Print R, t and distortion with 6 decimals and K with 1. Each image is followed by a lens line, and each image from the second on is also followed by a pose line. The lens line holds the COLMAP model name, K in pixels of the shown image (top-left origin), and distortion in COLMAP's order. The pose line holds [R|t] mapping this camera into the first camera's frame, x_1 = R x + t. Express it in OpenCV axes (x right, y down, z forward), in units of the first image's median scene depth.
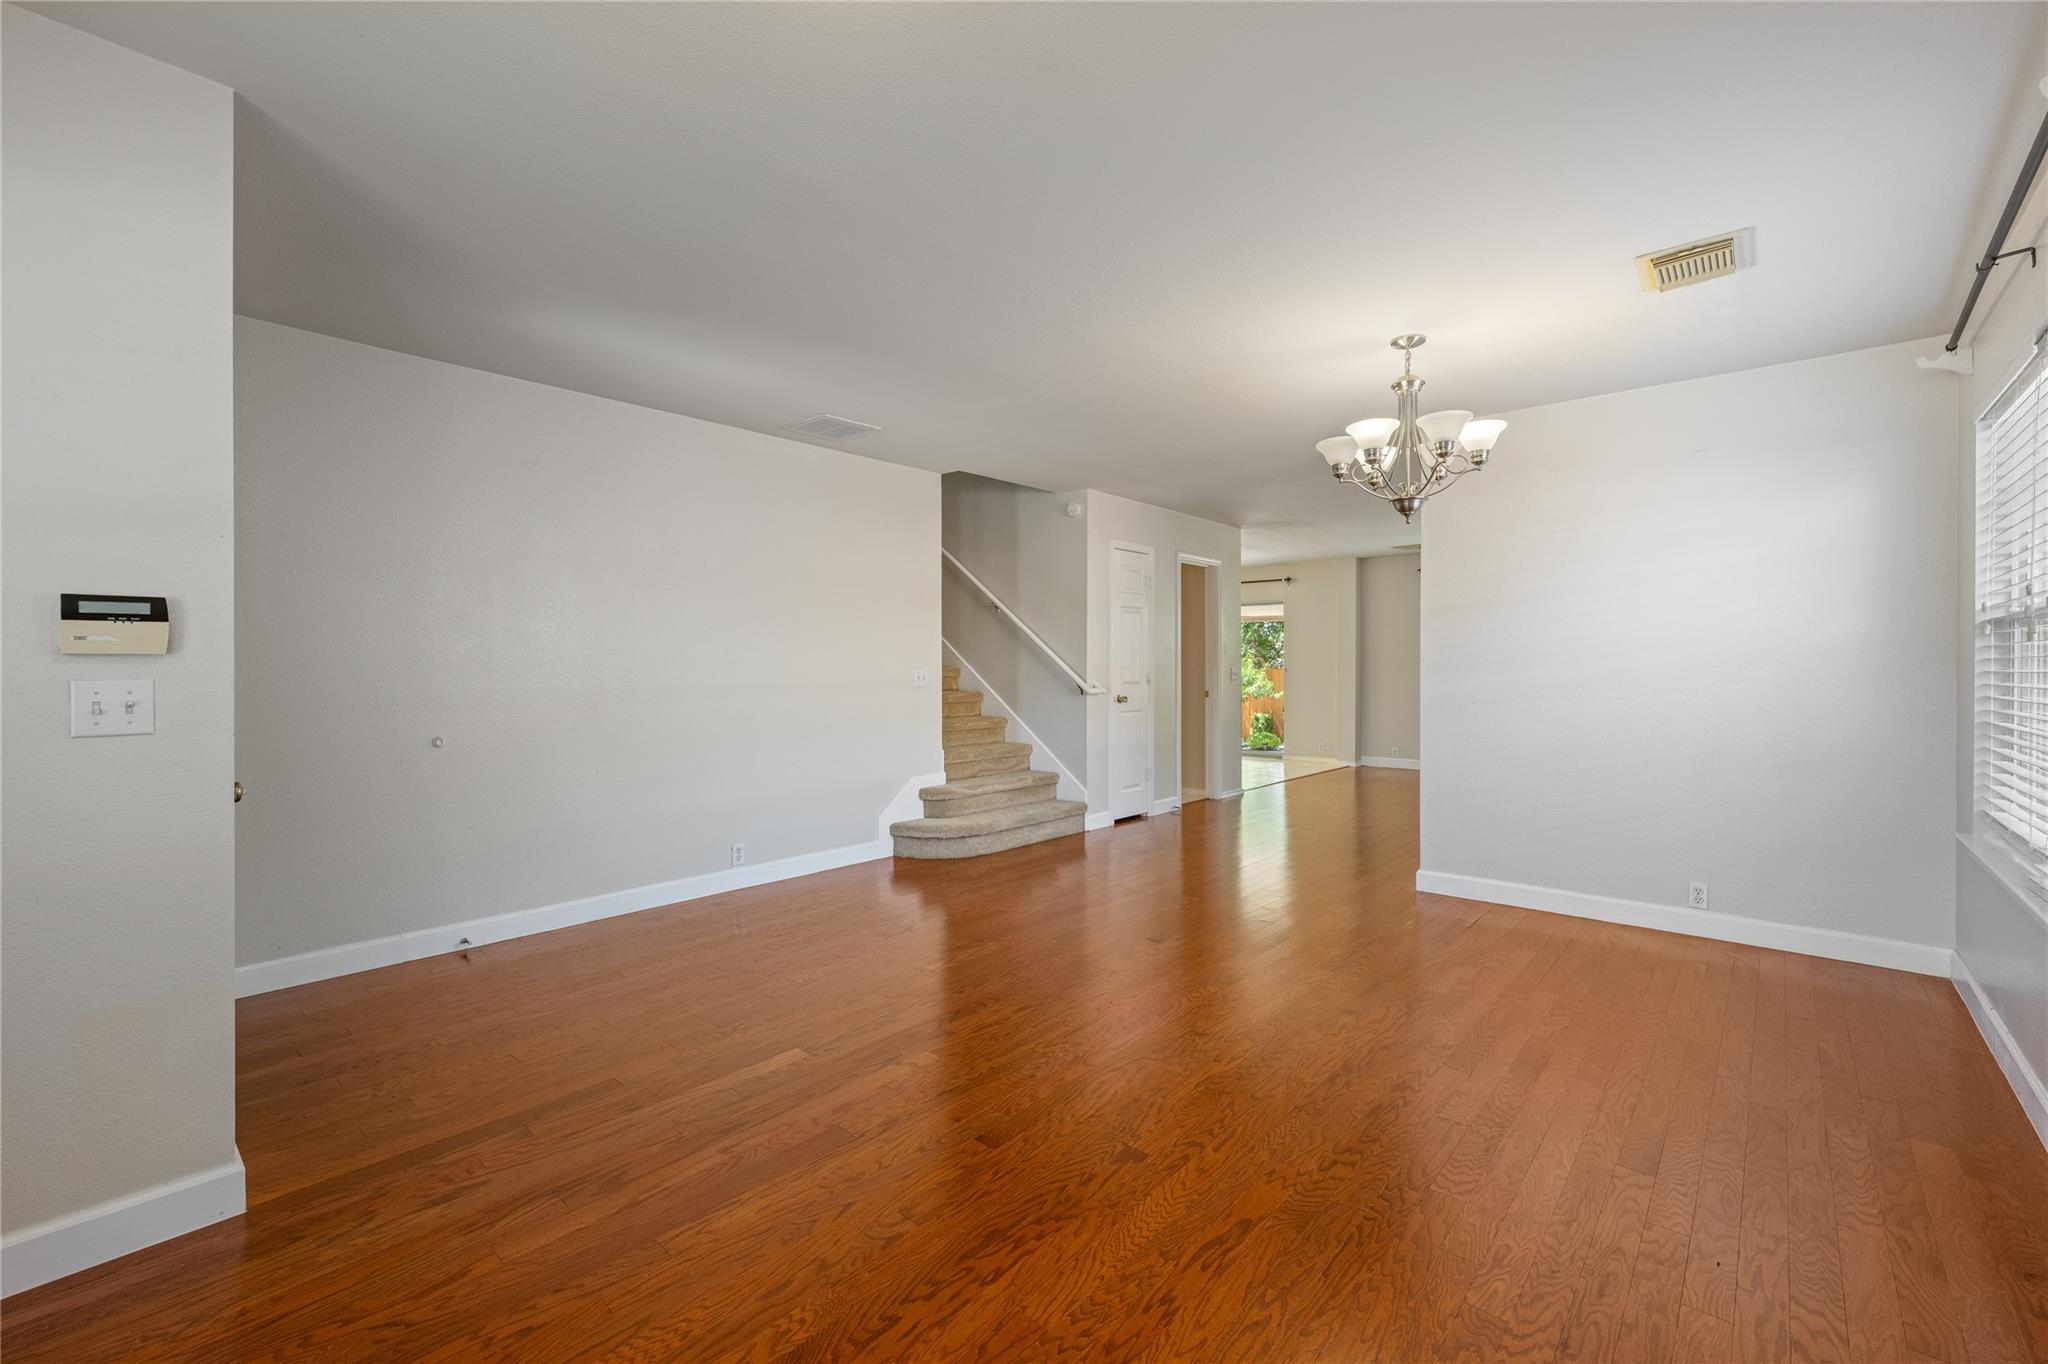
lens RADIAL K [[848.1, 0, 1036.1], [0, 848.1, 683.1], [0, 0, 1]] dist [-0.007743, 0.000245]
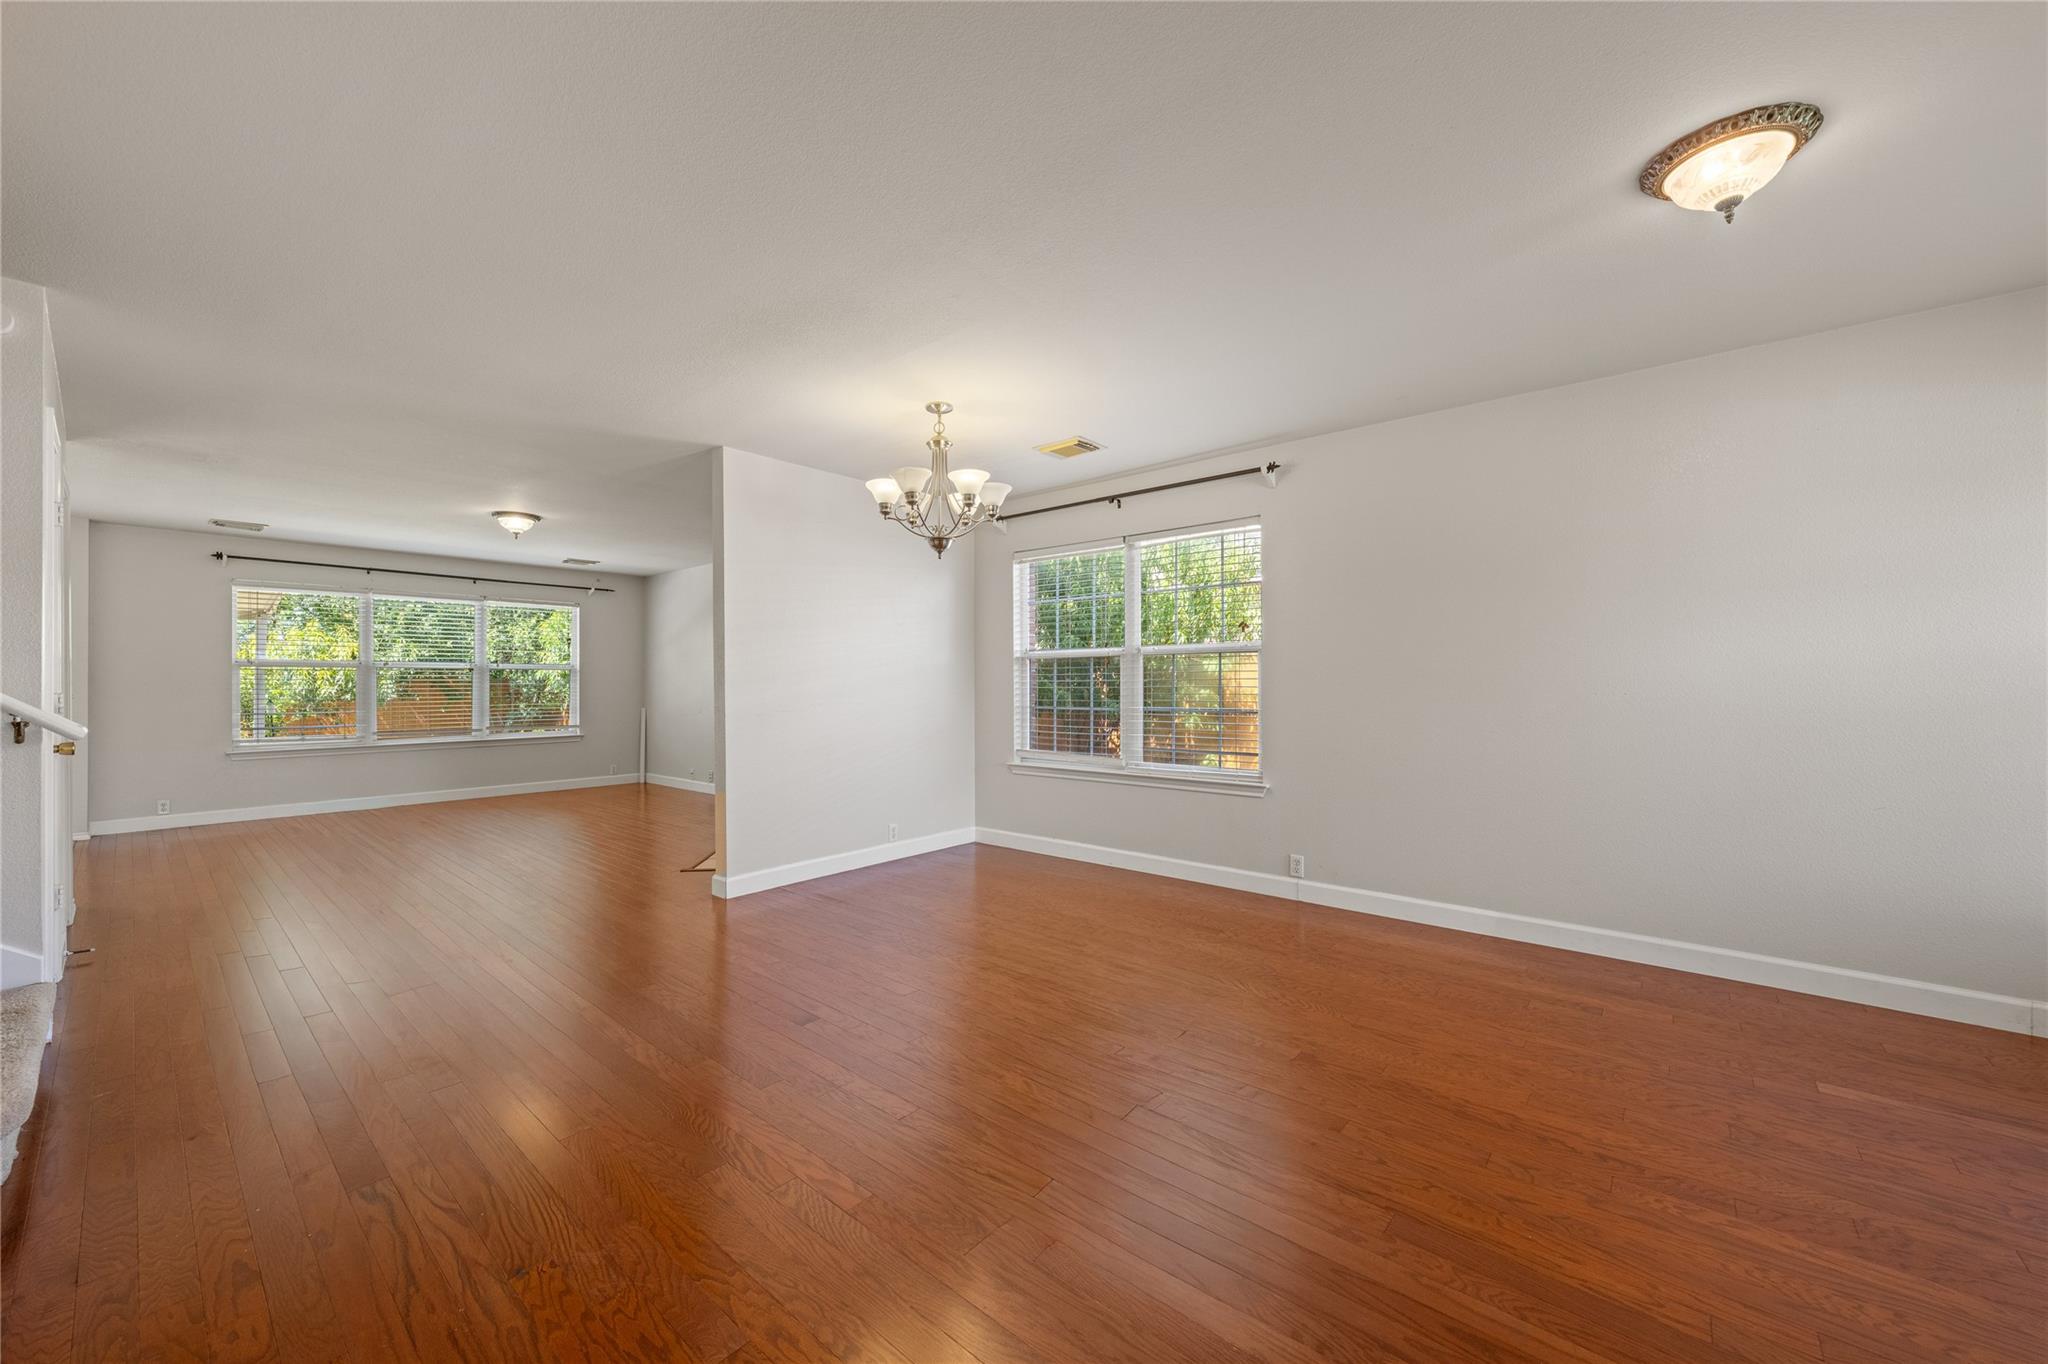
lens RADIAL K [[750.0, 0, 1024.2], [0, 750.0, 684.0], [0, 0, 1]] dist [-0.000283, -0.000335]
pose [[-0.006077, 0.000720, 0.999981, -1.110789], [0.018972, 0.999820, -0.000604, -0.012770], [-0.999802, 0.018968, -0.006089, 1.559746]]
